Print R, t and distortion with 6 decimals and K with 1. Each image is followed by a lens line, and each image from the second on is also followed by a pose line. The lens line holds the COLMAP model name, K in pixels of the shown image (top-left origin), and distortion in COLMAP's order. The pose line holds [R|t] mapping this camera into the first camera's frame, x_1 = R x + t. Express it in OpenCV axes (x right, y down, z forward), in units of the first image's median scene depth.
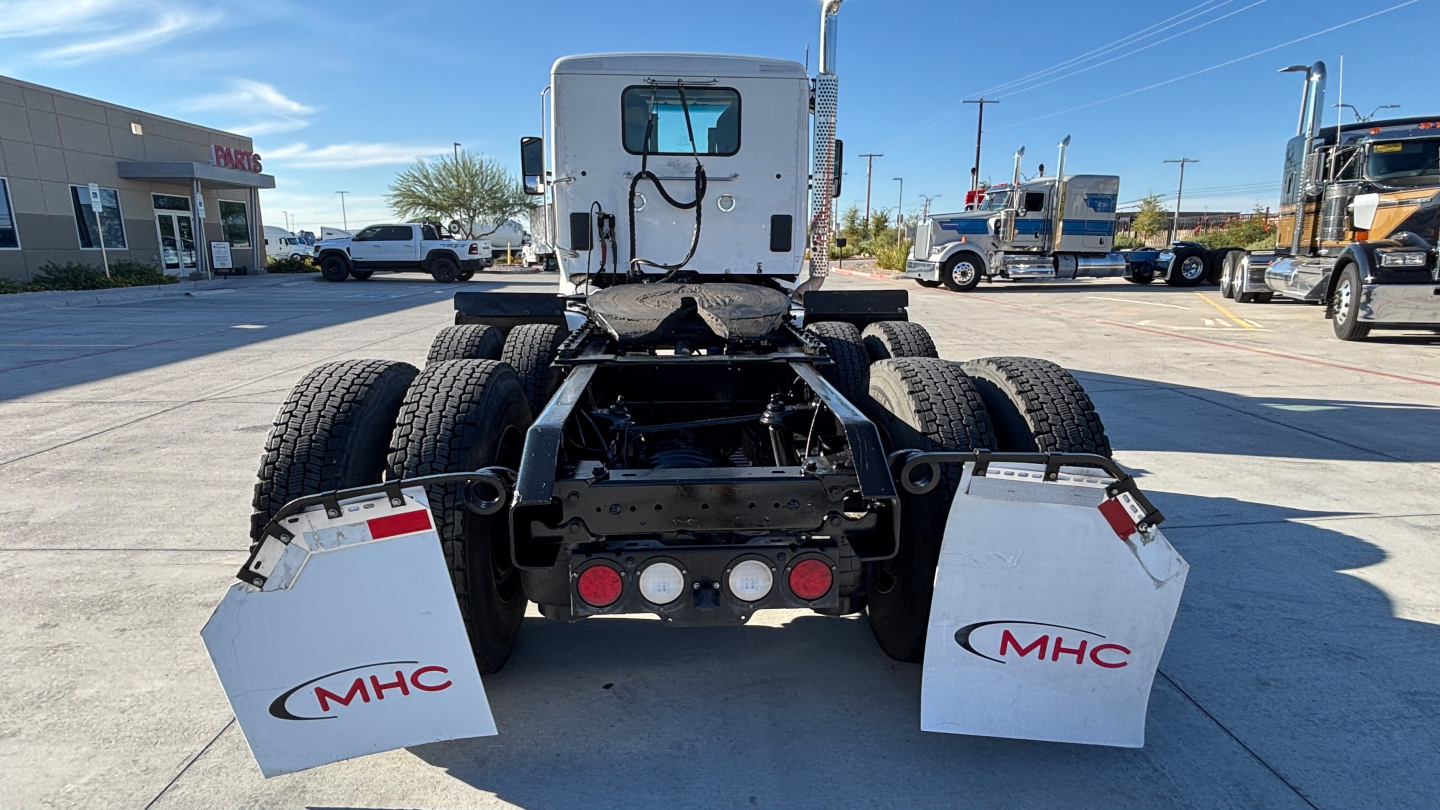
lens RADIAL K [[732.0, 0, 718.6], [0, 732.0, 404.6], [0, 0, 1]] dist [-0.001729, 0.002938]
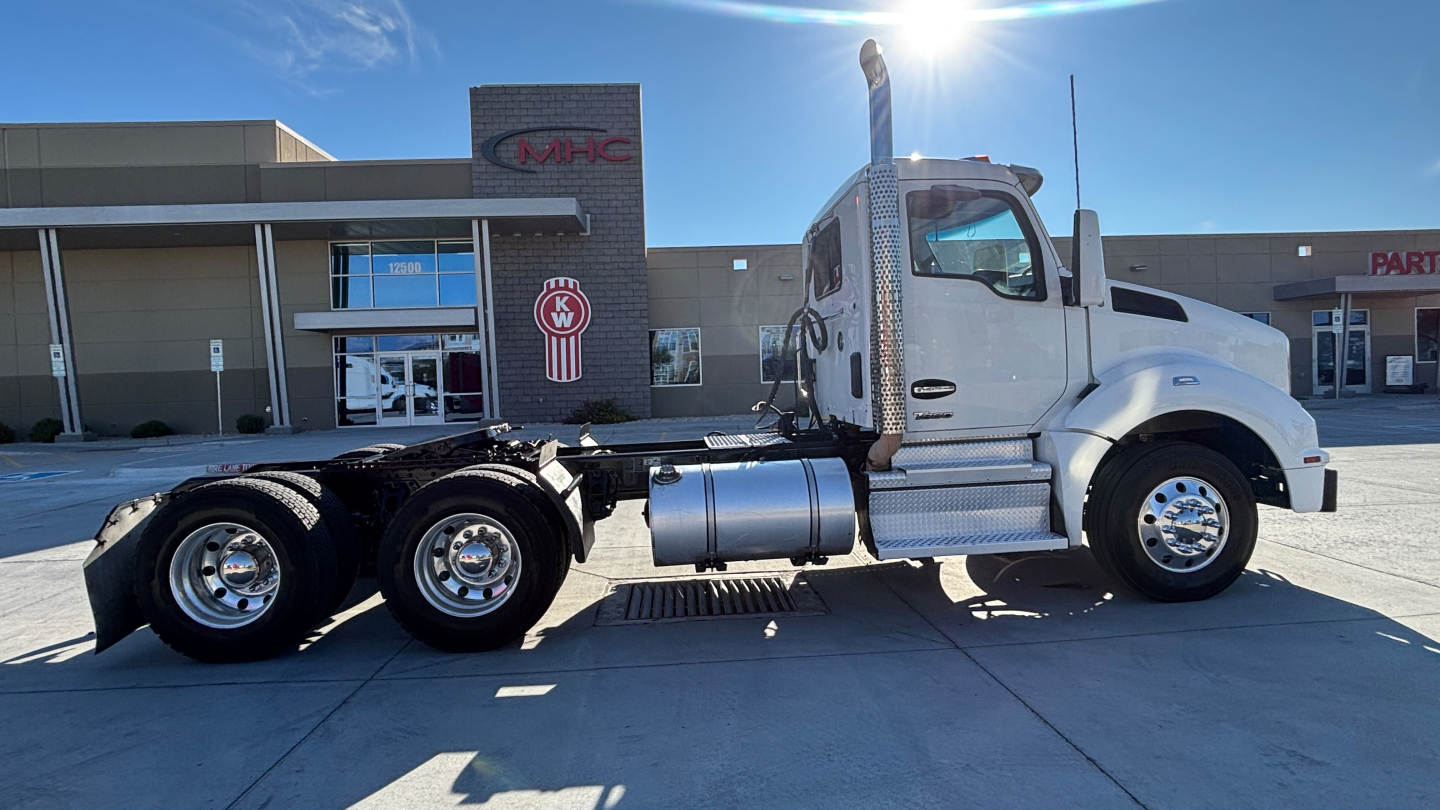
lens RADIAL K [[732.0, 0, 715.3], [0, 732.0, 412.5], [0, 0, 1]] dist [-0.001729, 0.002938]
pose [[-0.000355, 0.046870, -0.998901, 0.836668], [-0.181654, 0.982279, 0.046155, -0.197583], [0.983363, 0.181470, 0.008166, 0.825327]]
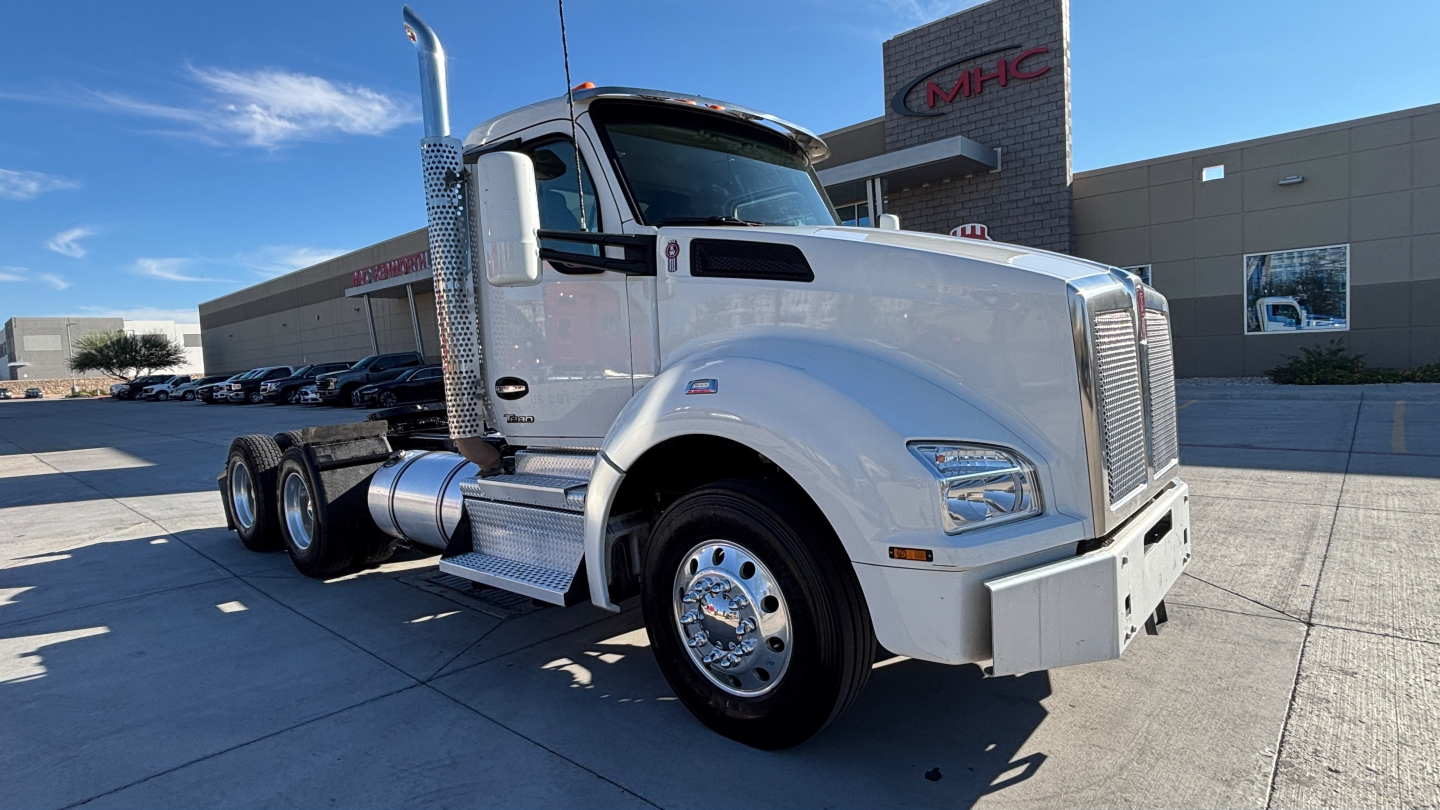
lens RADIAL K [[732.0, 0, 714.4], [0, 732.0, 401.8], [0, 0, 1]] dist [-0.001729, 0.002938]
pose [[-0.710811, 0.085909, -0.698117, 0.426314], [-0.096099, 0.971345, 0.217378, -0.365250], [0.696788, 0.221603, -0.682187, 1.580353]]
